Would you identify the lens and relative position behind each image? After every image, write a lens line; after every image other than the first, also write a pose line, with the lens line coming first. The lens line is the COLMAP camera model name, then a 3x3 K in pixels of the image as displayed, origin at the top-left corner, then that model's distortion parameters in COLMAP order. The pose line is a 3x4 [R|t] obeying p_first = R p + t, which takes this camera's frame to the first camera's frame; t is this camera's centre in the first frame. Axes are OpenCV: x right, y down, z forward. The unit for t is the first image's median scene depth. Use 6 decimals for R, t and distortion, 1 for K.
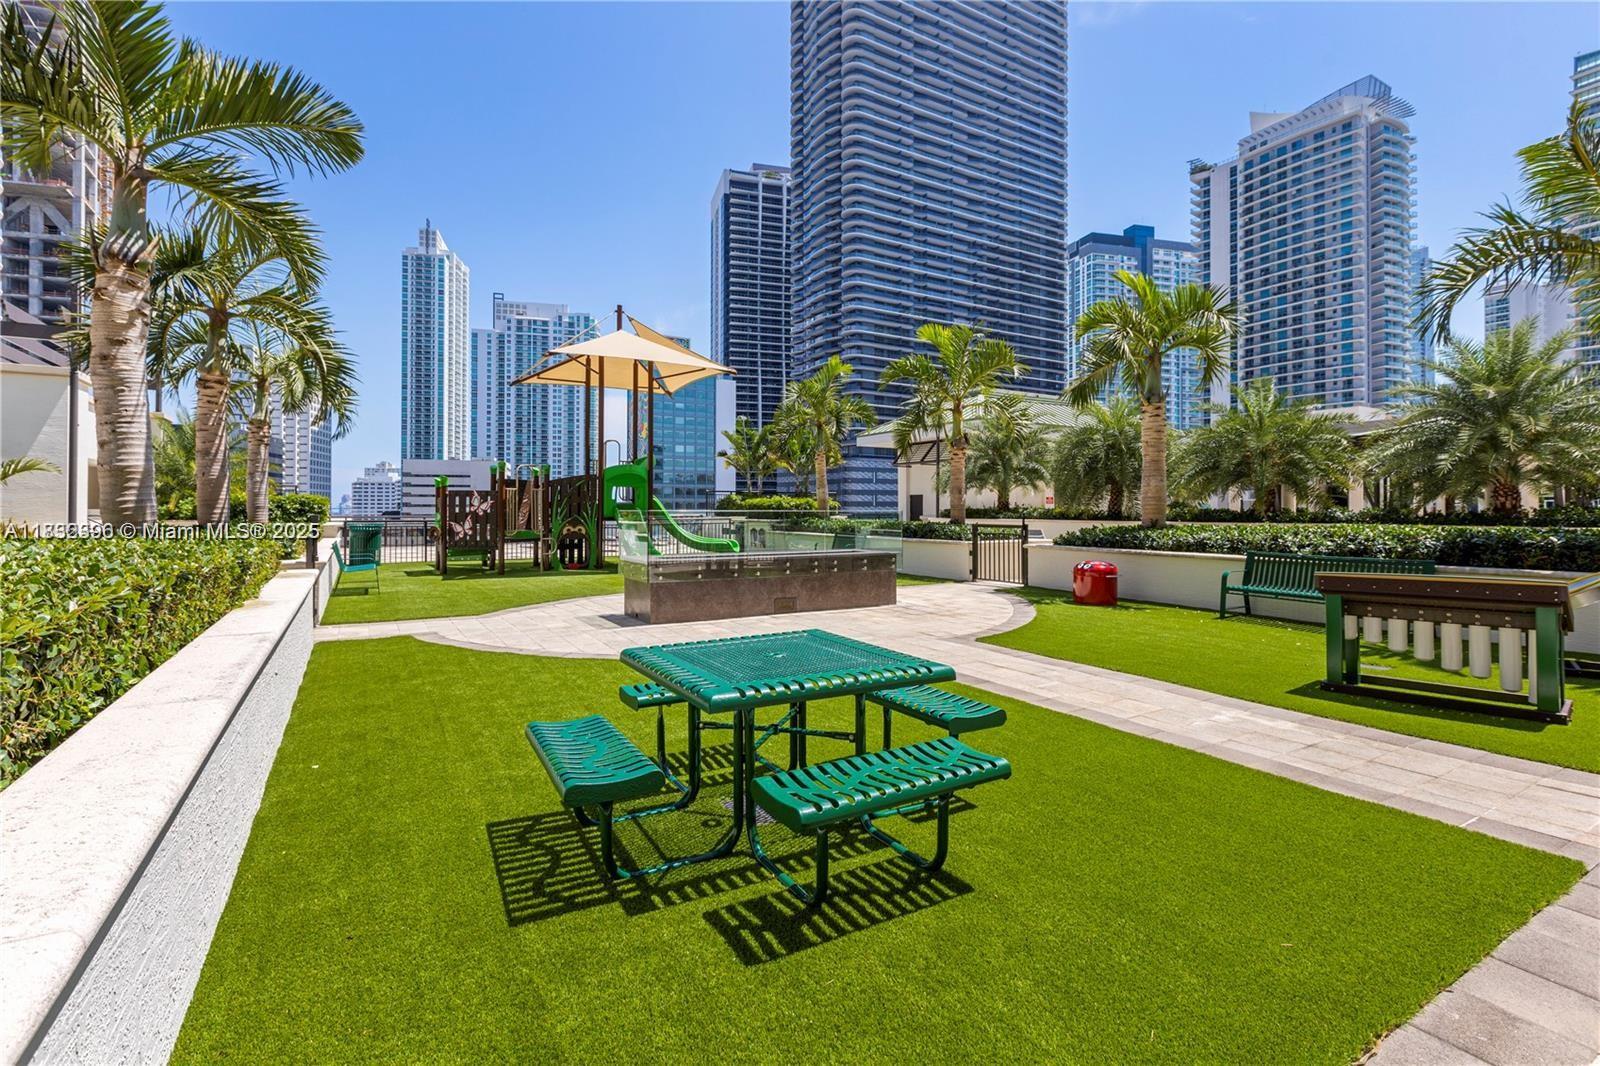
lens RADIAL K [[730.5, 0, 796.5], [0, 730.5, 523.0], [0, 0, 1]] dist [-0.000198, -0.000003]
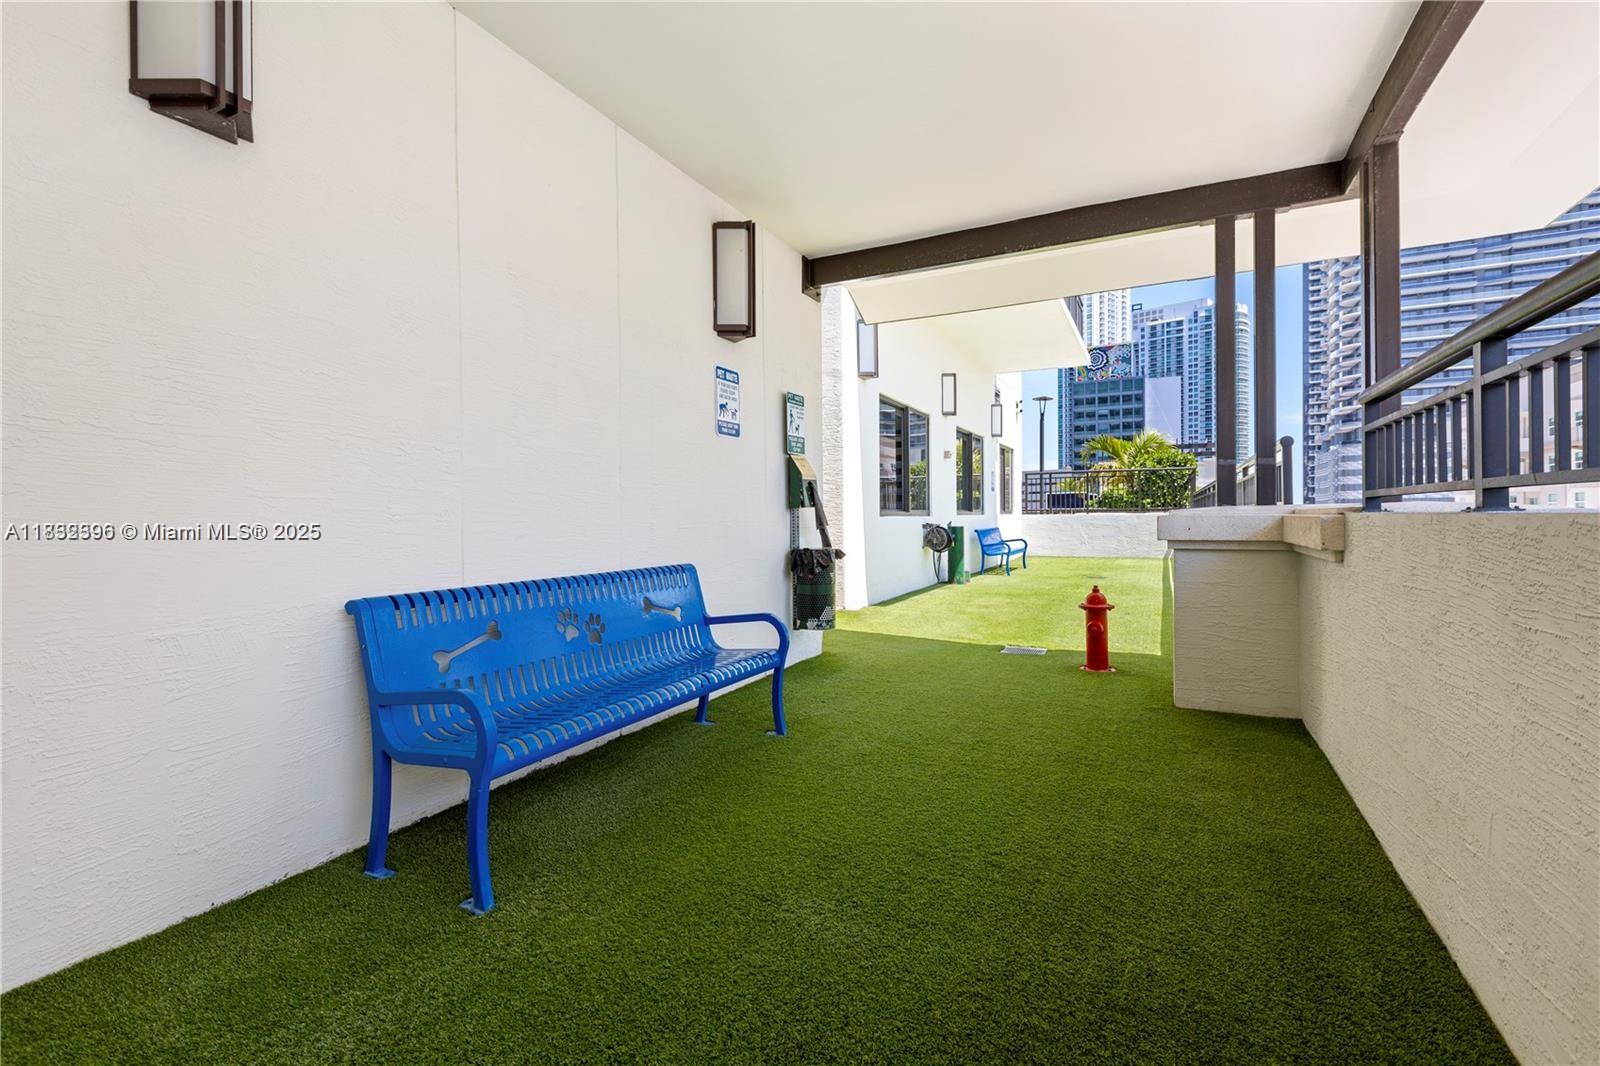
lens RADIAL K [[730.5, 0, 799.3], [0, 730.5, 525.1], [0, 0, 1]] dist [-0.000198, -0.000003]
pose [[0.546548, -0.000156, -0.837428, 0.203248], [0.000532, 1.000000, 0.000161, -0.000295], [0.837427, -0.000534, 0.546548, 0.027341]]
